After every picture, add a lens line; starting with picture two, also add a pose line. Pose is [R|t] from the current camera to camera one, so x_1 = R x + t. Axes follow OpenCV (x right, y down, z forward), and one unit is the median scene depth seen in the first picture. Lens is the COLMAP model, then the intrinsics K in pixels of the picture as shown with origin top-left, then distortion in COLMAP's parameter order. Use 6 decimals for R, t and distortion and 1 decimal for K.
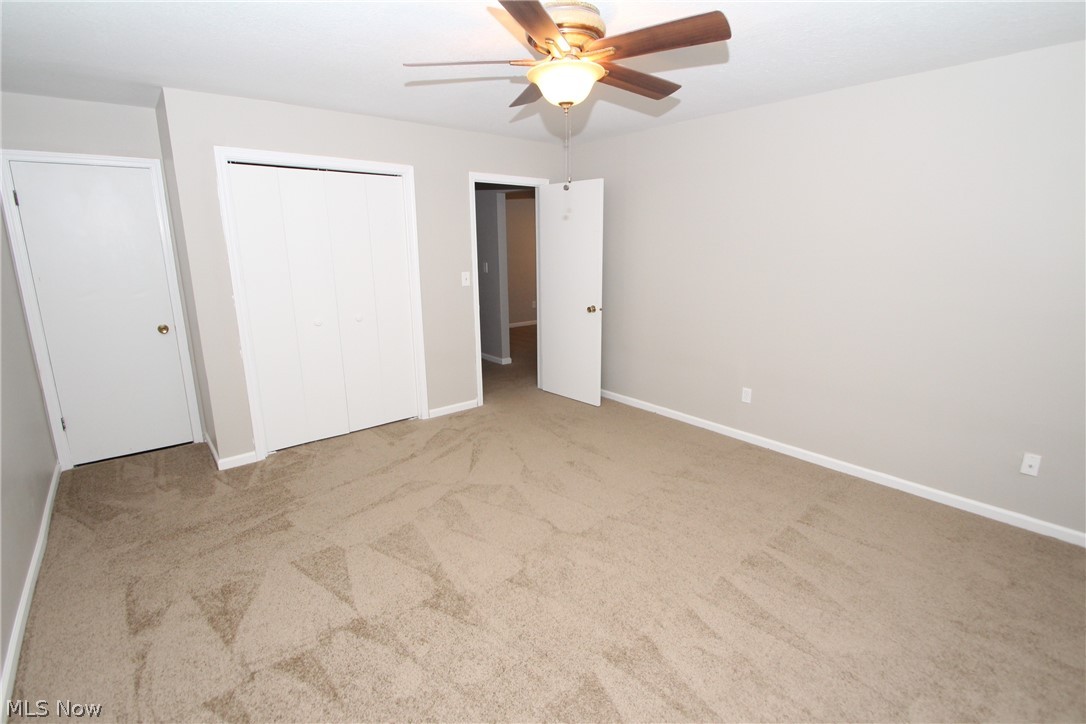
lens RADIAL K [[504.0, 0, 551.5], [0, 504.0, 352.9], [0, 0, 1]] dist [0.020099, -0.020216]
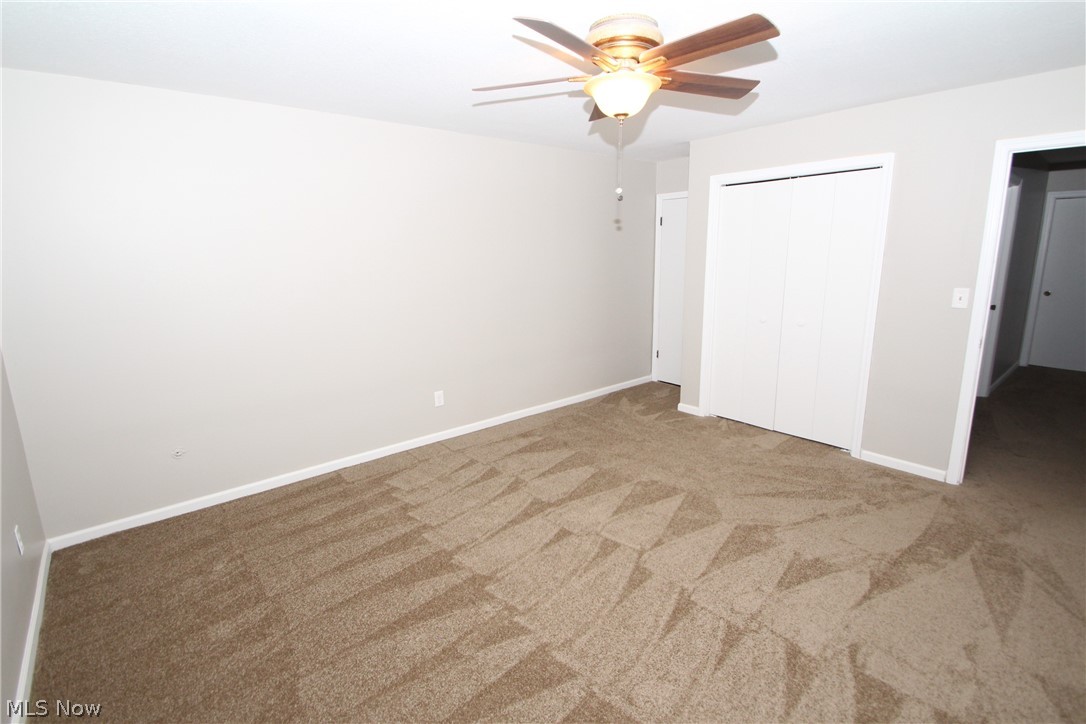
lens RADIAL K [[519.6, 0, 565.8], [0, 519.6, 353.2], [0, 0, 1]] dist [-0.000588, -0.000074]
pose [[0.012596, 0.201209, -0.979467, 0.937542], [-0.203756, 0.959509, 0.194488, -0.177091], [0.978941, 0.197122, 0.053083, 0.771594]]
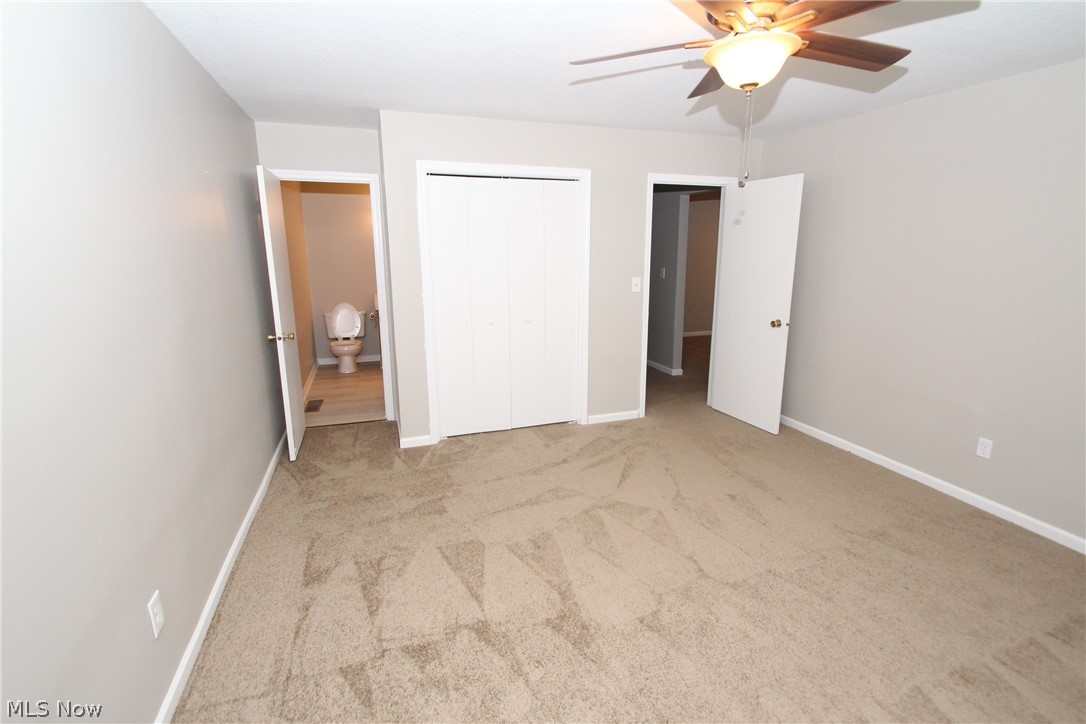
lens RADIAL K [[504.0, 0, 551.5], [0, 504.0, 352.9], [0, 0, 1]] dist [0.020099, -0.020216]
pose [[0.934637, 0.078026, -0.346936, 0.041096], [-0.080777, 0.996711, 0.006550, -0.017747], [0.346306, 0.021902, 0.937866, 0.076300]]
